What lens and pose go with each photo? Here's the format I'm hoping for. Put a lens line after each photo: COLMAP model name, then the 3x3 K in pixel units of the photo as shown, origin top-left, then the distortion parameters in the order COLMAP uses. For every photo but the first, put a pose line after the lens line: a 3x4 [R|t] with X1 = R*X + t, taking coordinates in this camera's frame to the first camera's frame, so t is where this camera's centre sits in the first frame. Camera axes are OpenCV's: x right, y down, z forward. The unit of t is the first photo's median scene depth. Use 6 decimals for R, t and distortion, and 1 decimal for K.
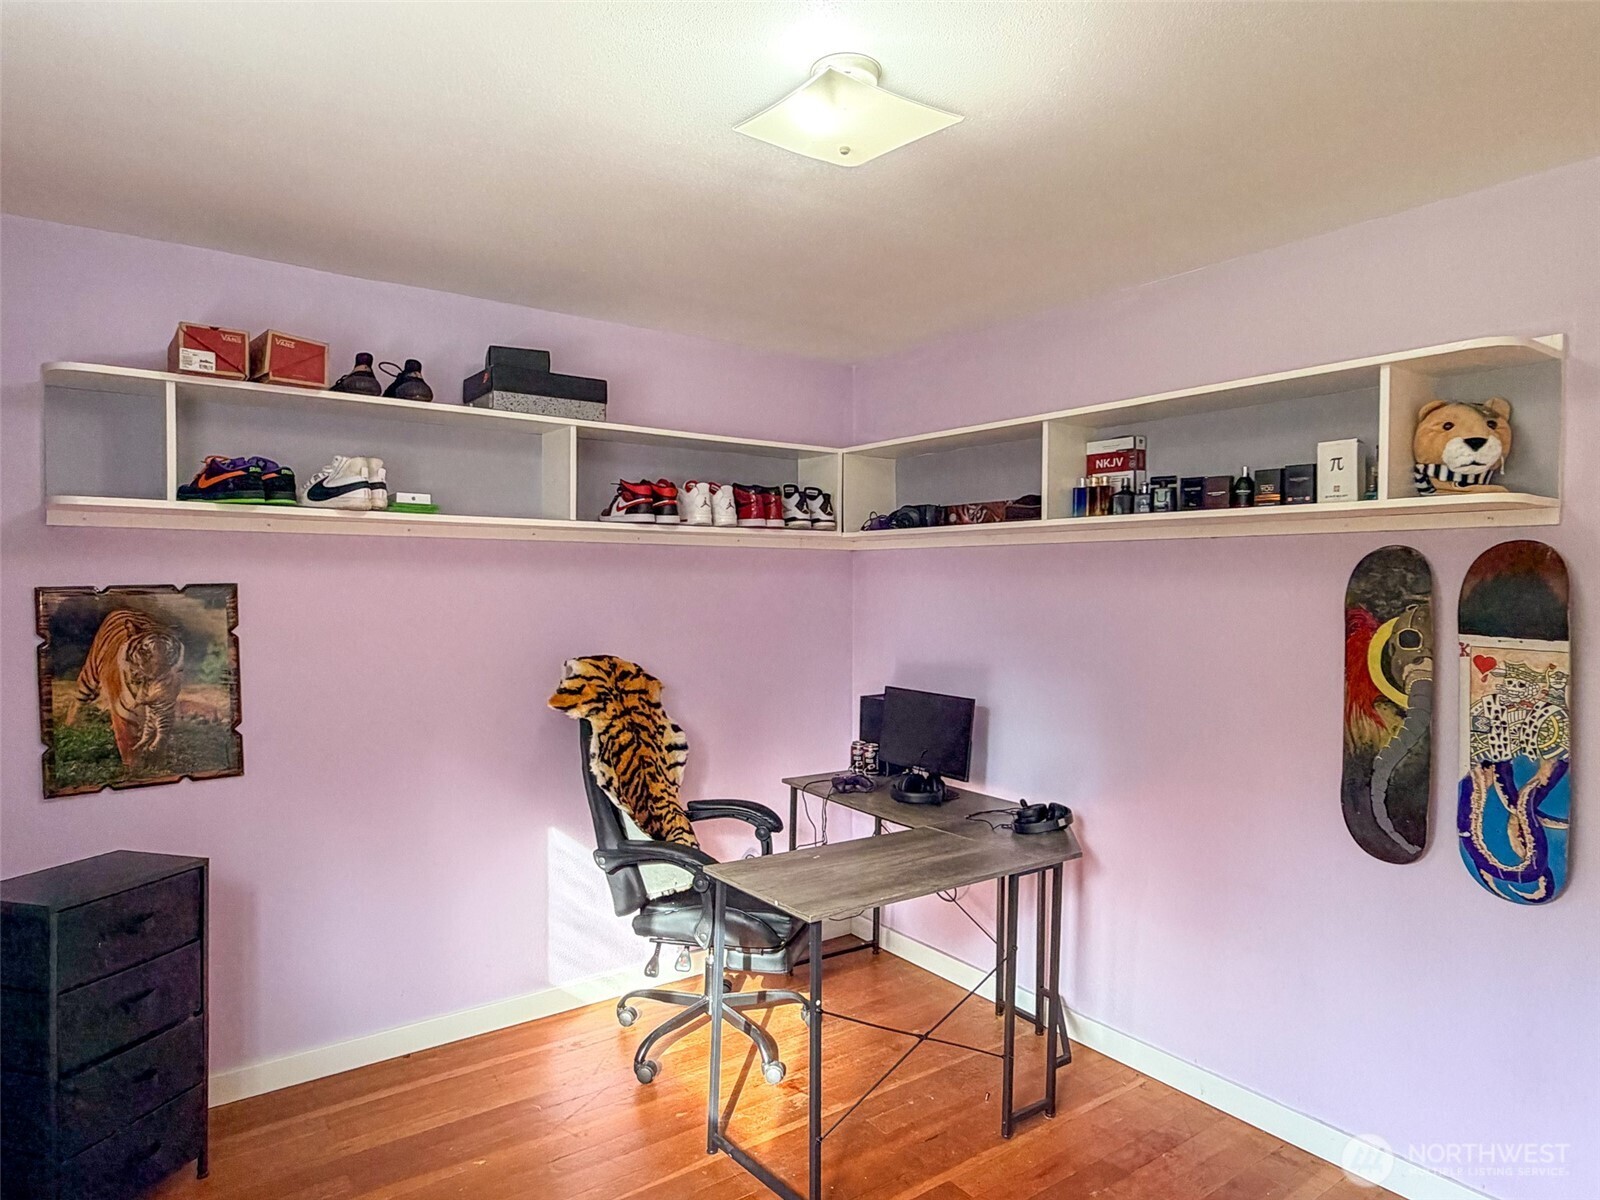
lens RADIAL K [[967.0, 0, 808.8], [0, 967.0, 602.6], [0, 0, 1]] dist [-0.003354, 0.002324]
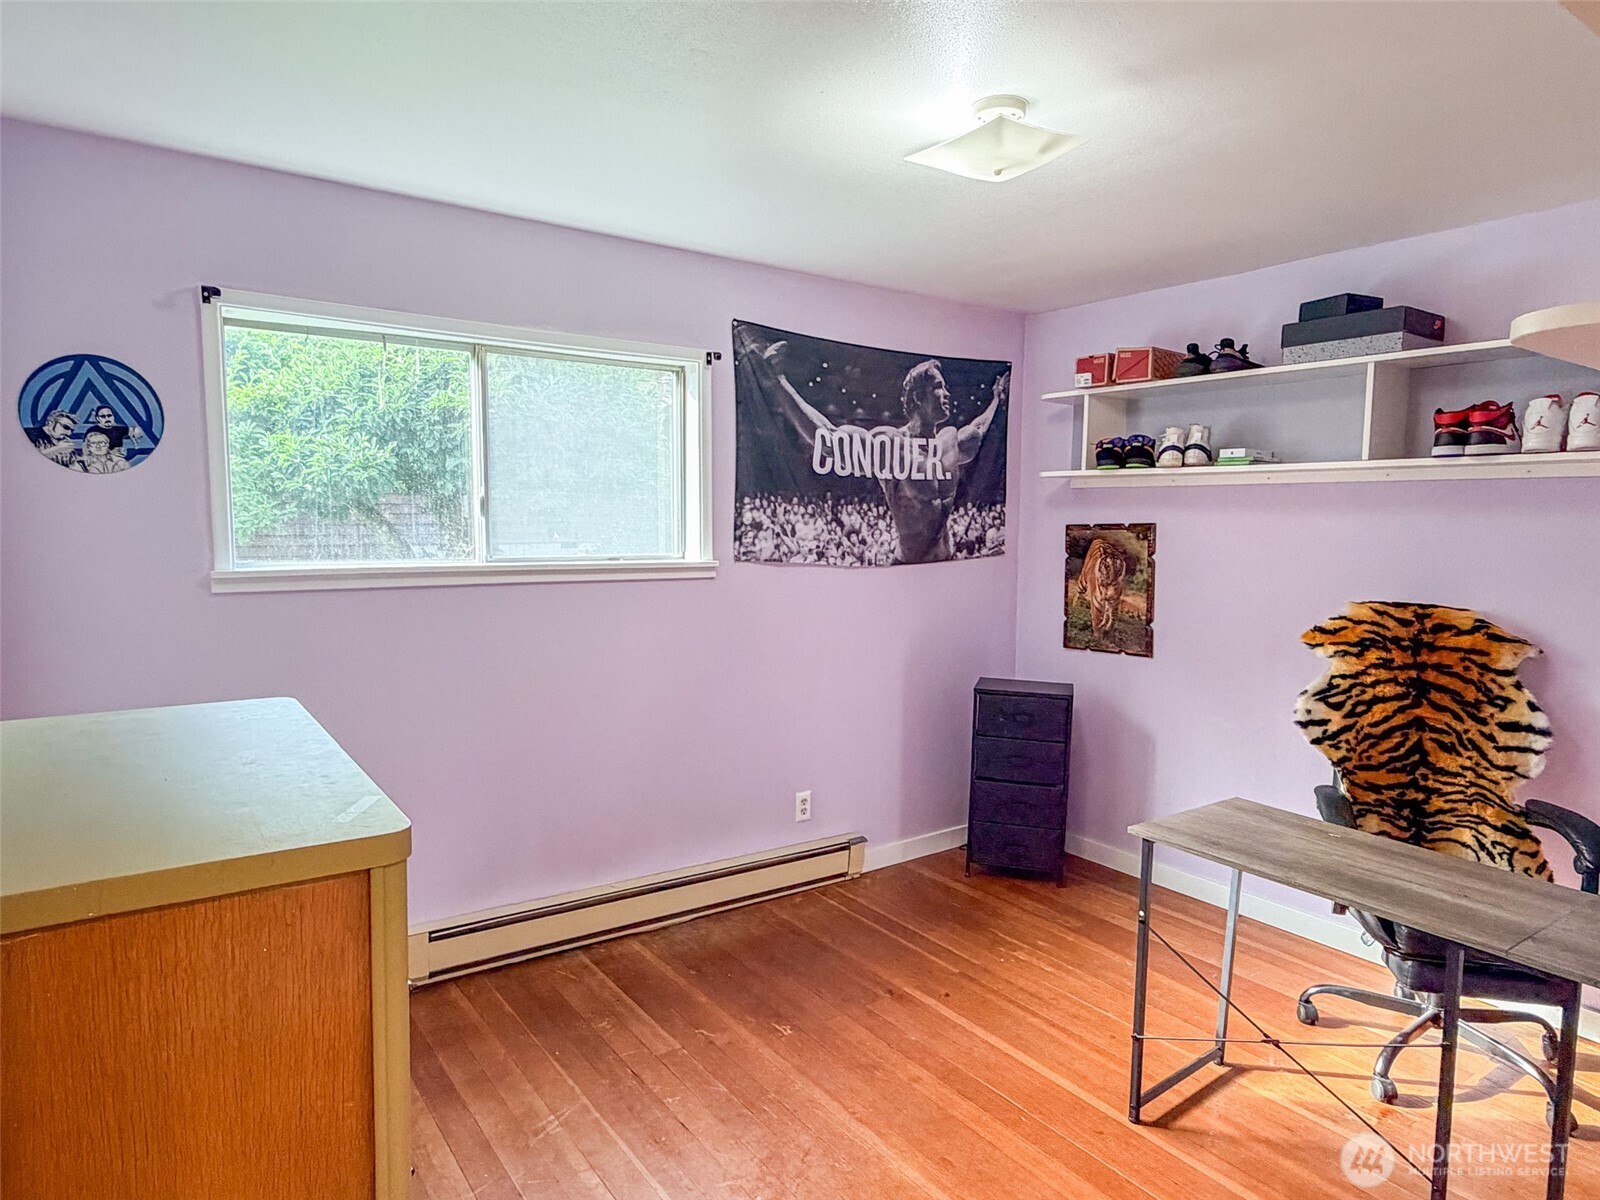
lens RADIAL K [[967.0, 0, 802.0], [0, 967.0, 609.5], [0, 0, 1]] dist [-0.003354, 0.002324]
pose [[-0.024321, 0.089314, -0.995707, 0.859733], [-0.031417, 0.995441, 0.090057, -0.005194], [0.999210, 0.033472, -0.021404, 0.516737]]
